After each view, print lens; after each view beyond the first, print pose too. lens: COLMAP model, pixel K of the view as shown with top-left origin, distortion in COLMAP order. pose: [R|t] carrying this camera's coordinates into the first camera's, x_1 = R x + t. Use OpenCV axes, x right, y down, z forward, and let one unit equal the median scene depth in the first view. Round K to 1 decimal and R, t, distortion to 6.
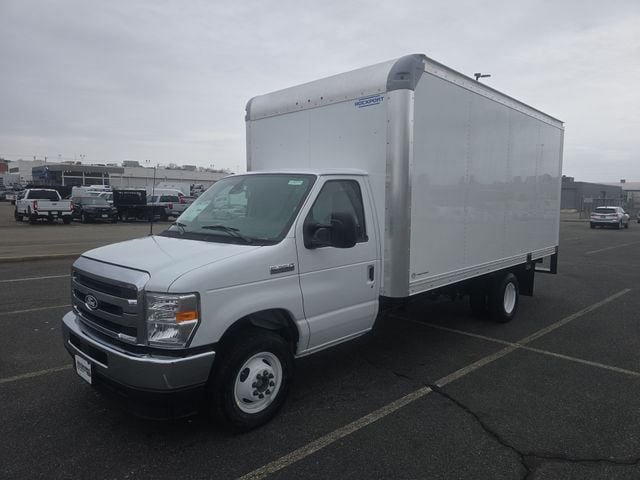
lens RADIAL K [[431.8, 0, 320.0], [0, 431.8, 240.0], [0, 0, 1]] dist [0.059982, -0.001125]
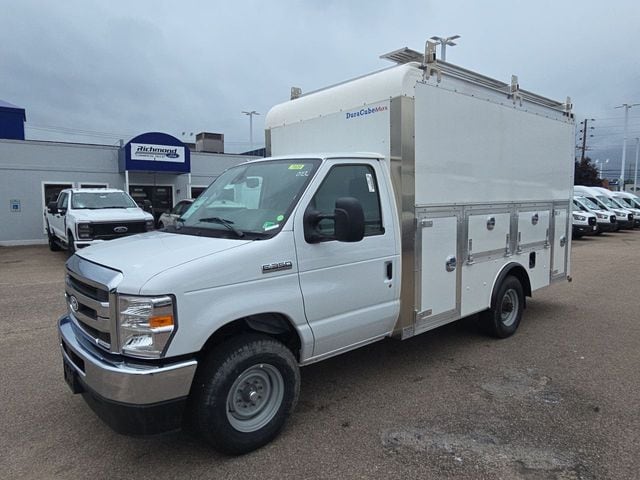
lens RADIAL K [[427.8, 0, 320.0], [0, 427.8, 240.0], [0, 0, 1]] dist [-0.001951, 0.000114]
pose [[0.994494, -0.014259, -0.103822, 0.086800], [0.015293, 0.999841, 0.009164, 0.006391], [0.103675, -0.010702, 0.994554, 0.151738]]
